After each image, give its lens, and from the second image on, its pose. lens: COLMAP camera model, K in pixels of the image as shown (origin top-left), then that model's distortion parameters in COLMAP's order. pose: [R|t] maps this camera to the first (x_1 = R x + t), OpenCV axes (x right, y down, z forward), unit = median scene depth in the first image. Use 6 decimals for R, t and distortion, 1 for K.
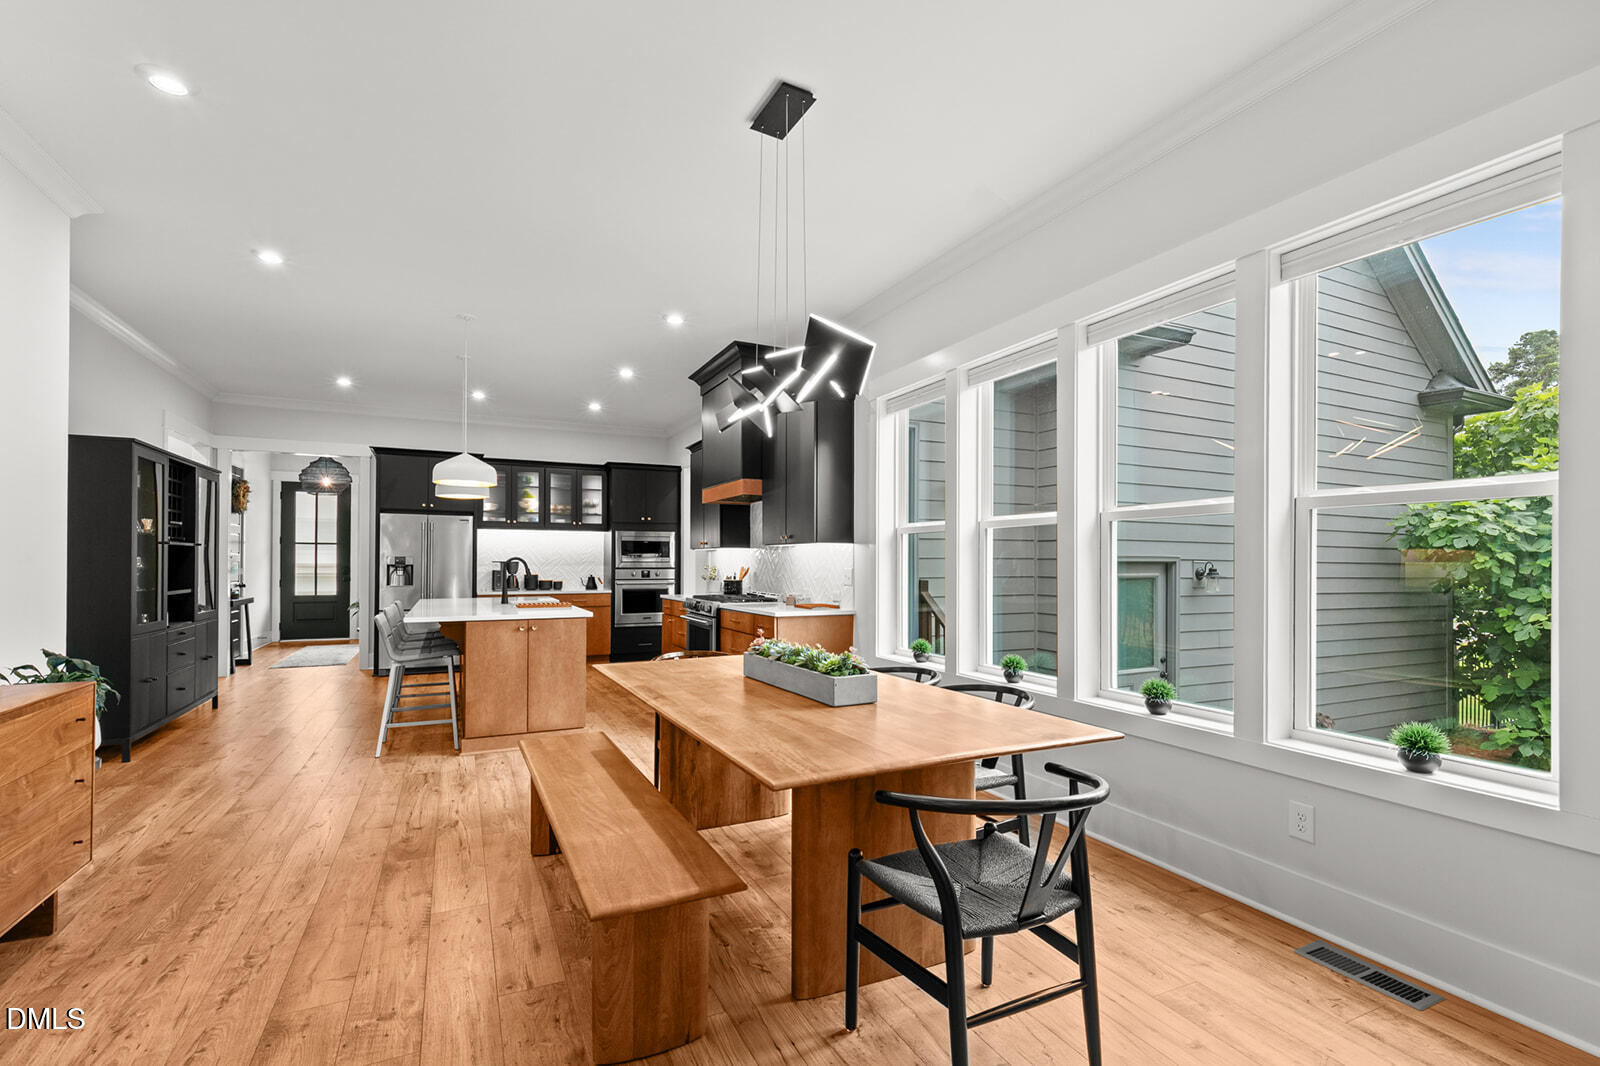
lens RADIAL K [[730.8, 0, 807.4], [0, 730.8, 562.7], [0, 0, 1]] dist [0.000054, -0.000067]
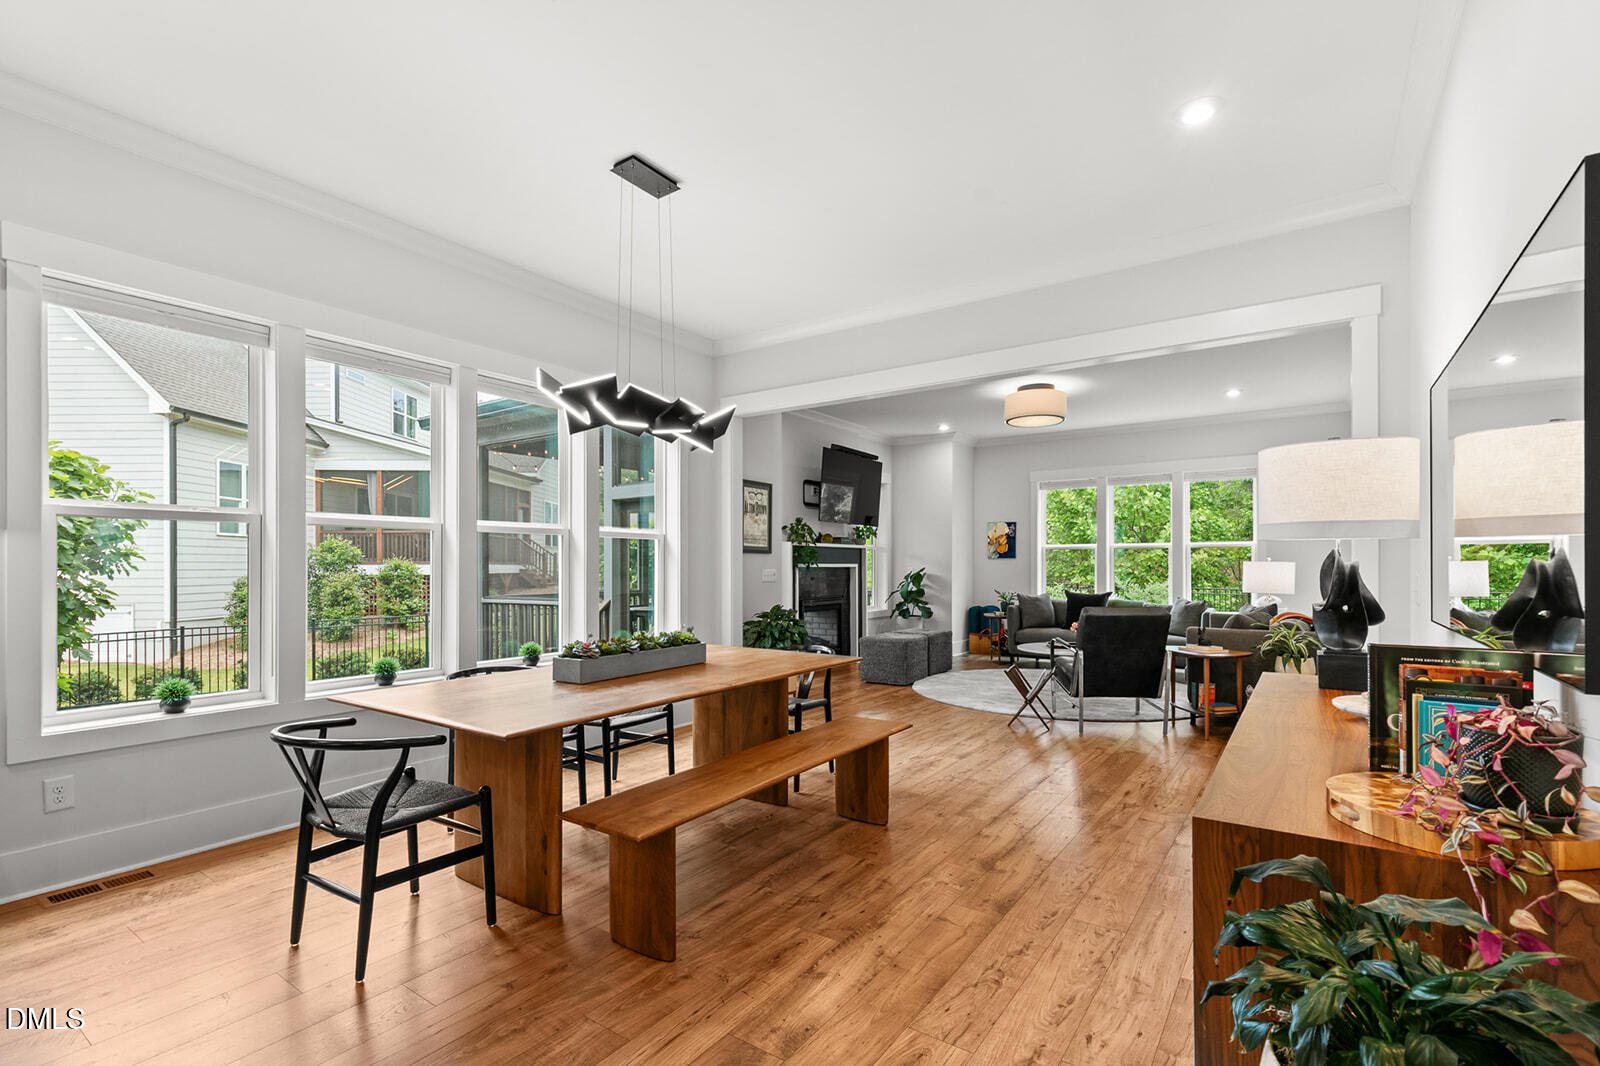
lens RADIAL K [[730.8, 0, 801.8], [0, 730.8, 547.6], [0, 0, 1]] dist [0.000054, -0.000067]
pose [[-0.485813, 0.005576, 0.874045, -1.416279], [-0.004332, 0.999952, -0.008787, -0.018039], [-0.874052, -0.008055, -0.485765, 1.623052]]
